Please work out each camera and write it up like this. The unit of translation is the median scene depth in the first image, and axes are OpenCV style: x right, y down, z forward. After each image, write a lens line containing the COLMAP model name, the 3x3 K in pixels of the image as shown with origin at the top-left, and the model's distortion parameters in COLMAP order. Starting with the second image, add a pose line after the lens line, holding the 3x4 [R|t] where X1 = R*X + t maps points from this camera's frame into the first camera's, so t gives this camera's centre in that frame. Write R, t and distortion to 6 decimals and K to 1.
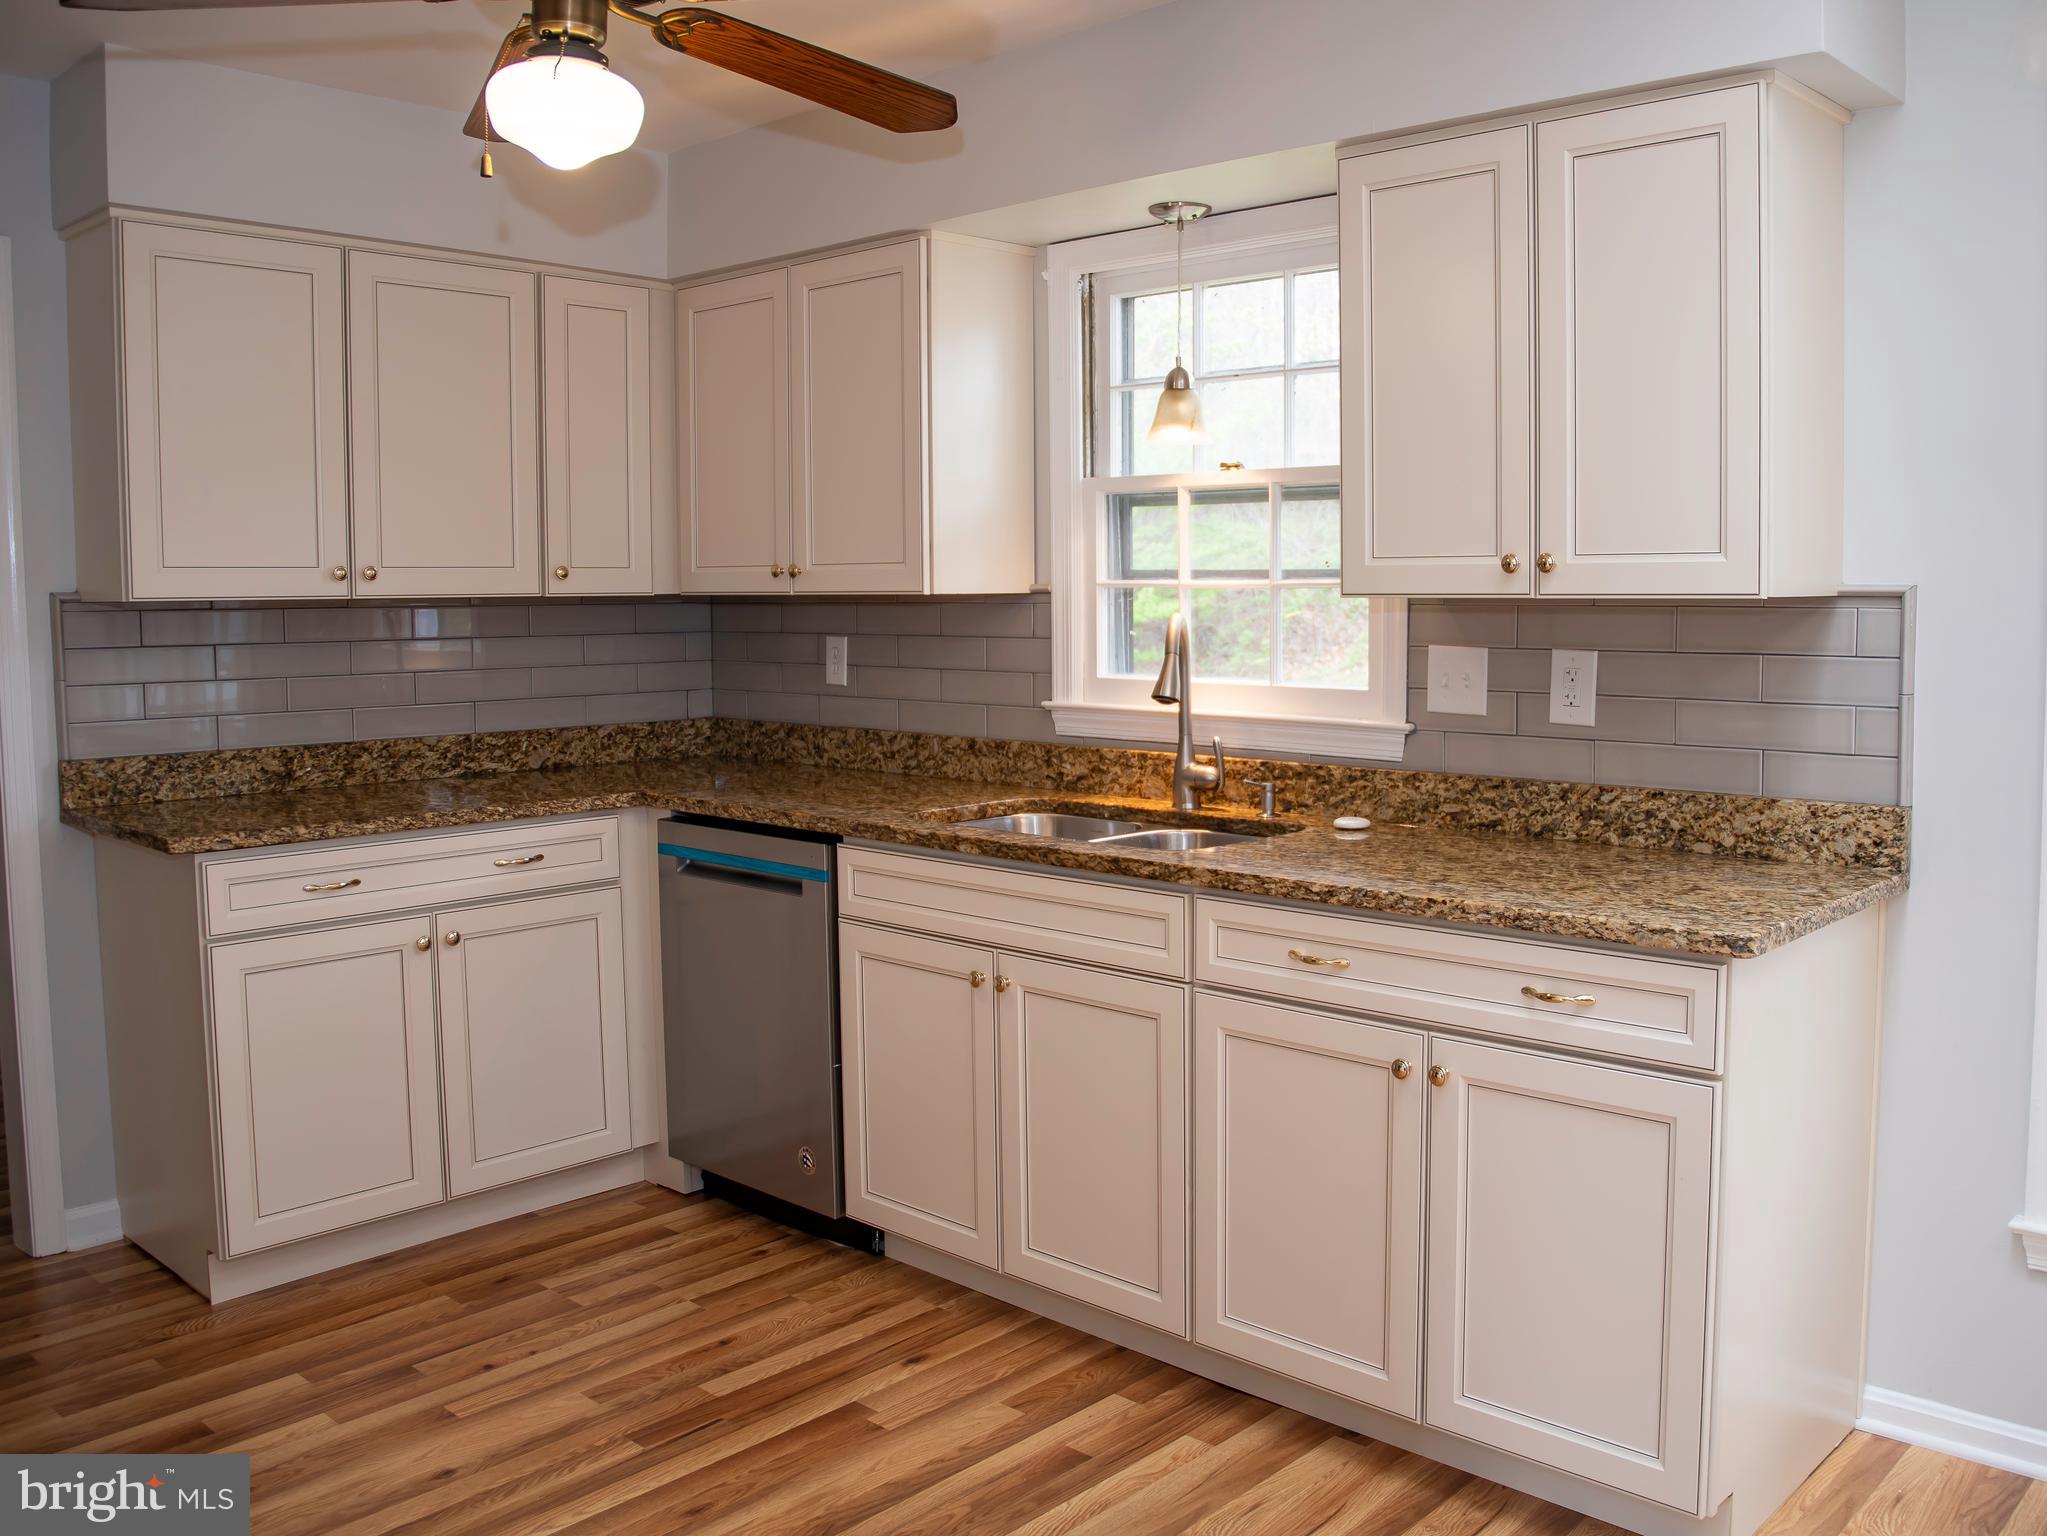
lens RADIAL K [[1764.9, 0, 1120.4], [0, 1764.9, 693.1], [0, 0, 1]] dist [-0.141819, 0.089777]
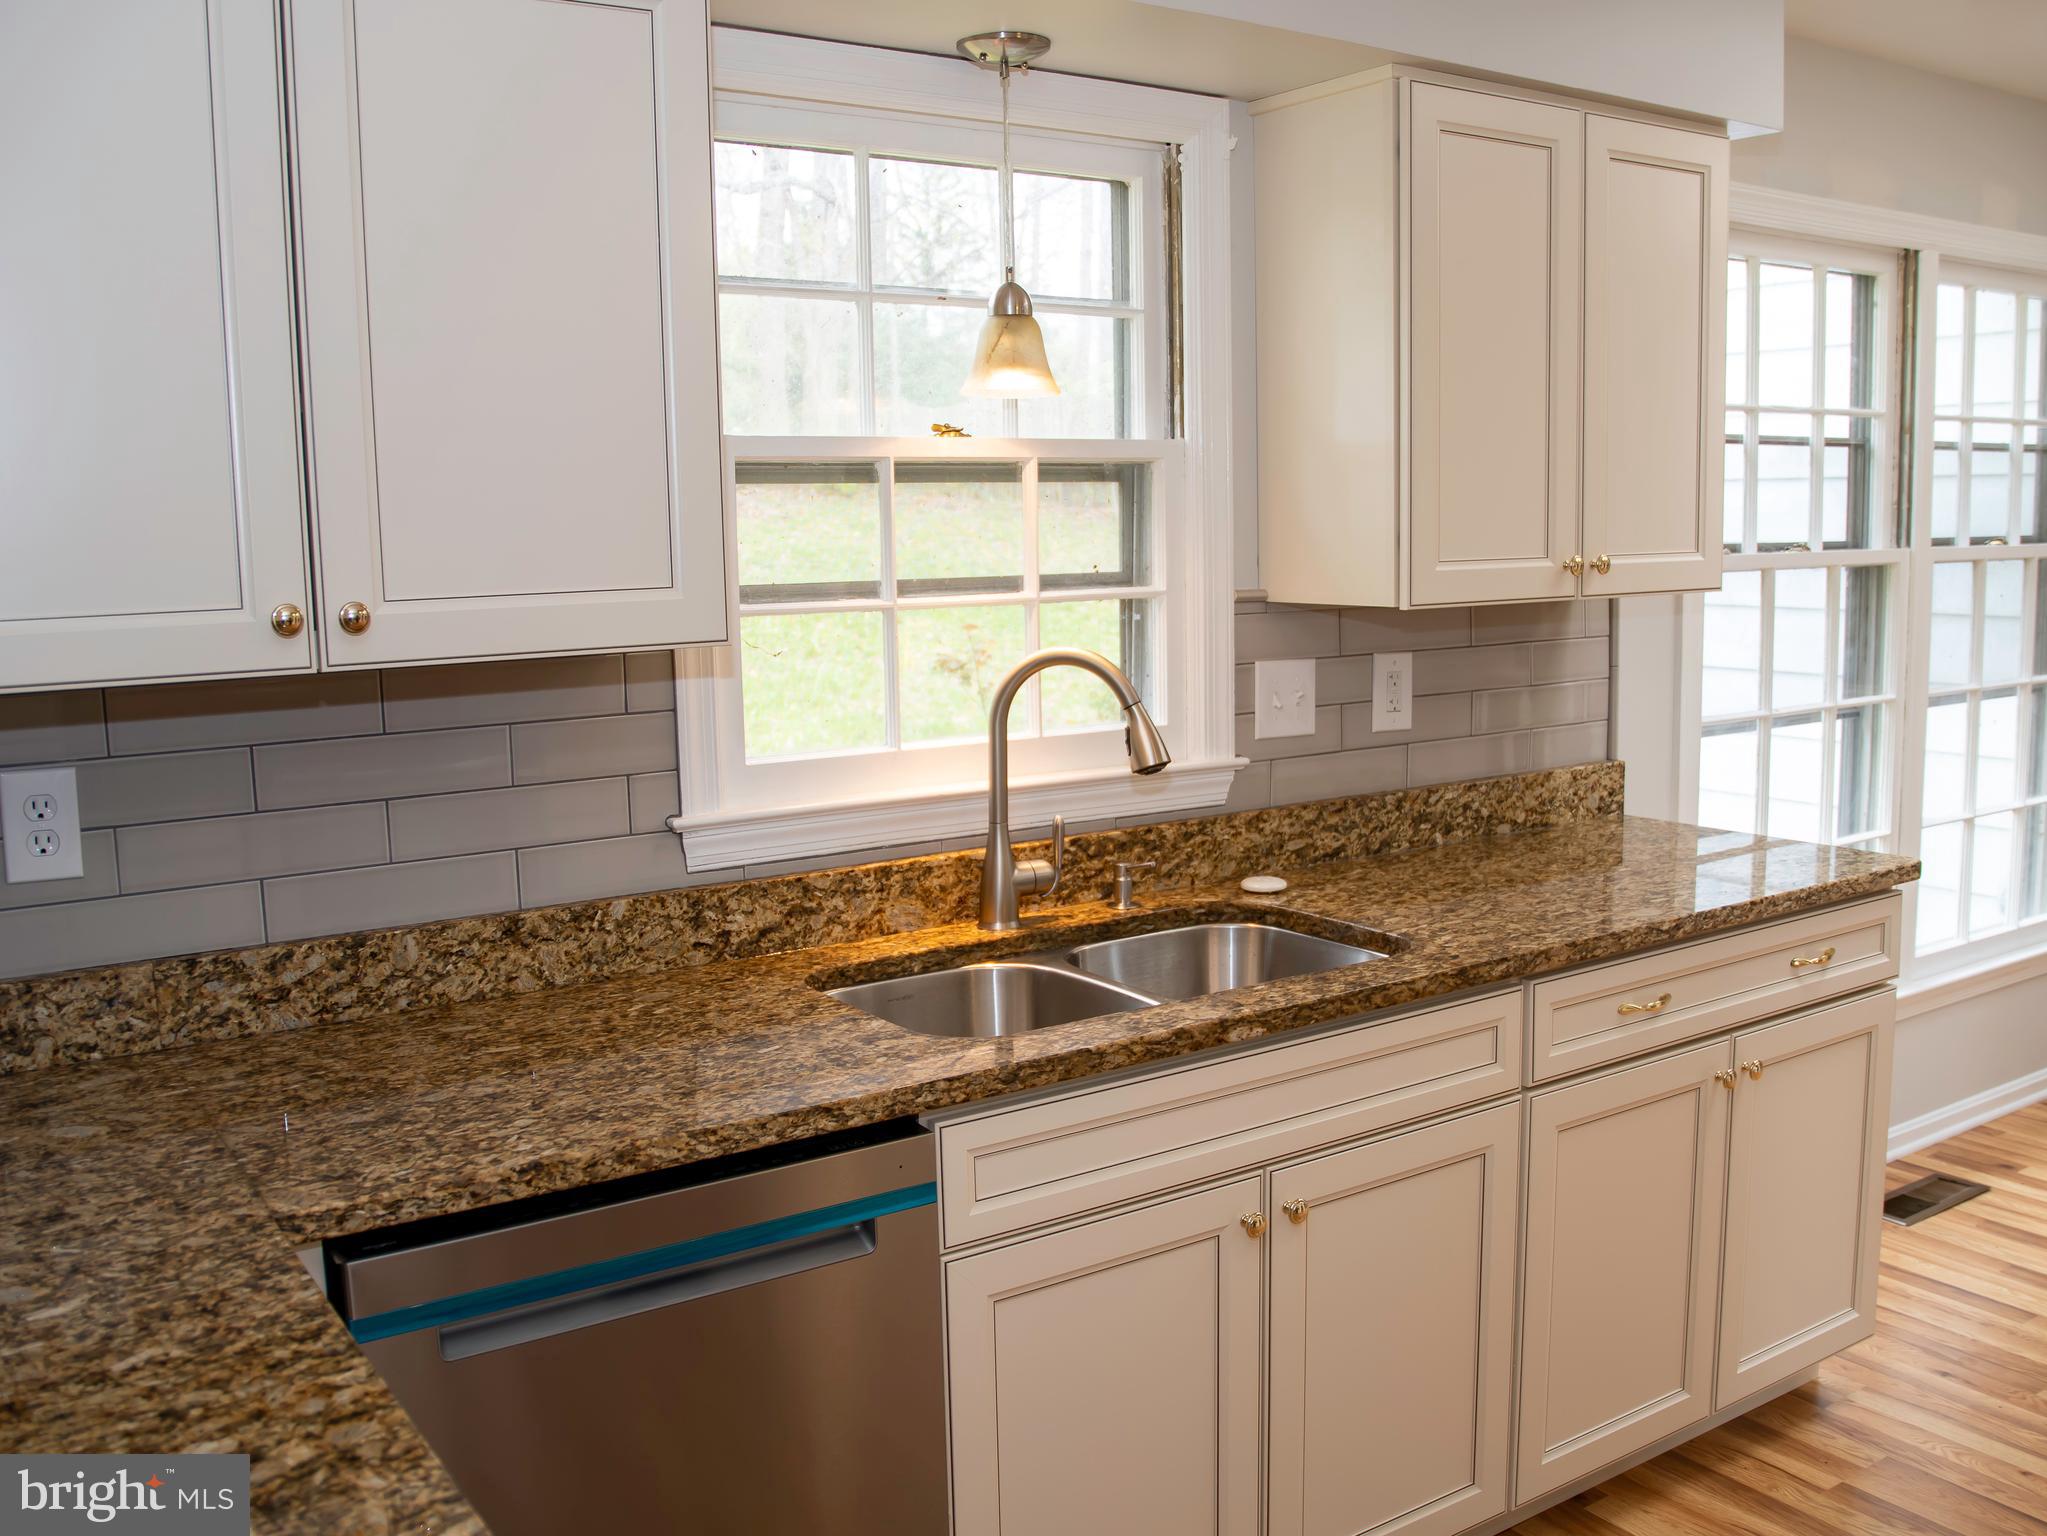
lens RADIAL K [[1759.8, 0, 1085.2], [0, 1759.8, 779.4], [0, 0, 1]] dist [-0.134882, 0.081076]
pose [[0.252568, -0.134452, 0.958192, -0.639026], [0.081725, 0.989724, 0.117335, -0.074161], [-0.964122, 0.048673, 0.260961, 0.826689]]
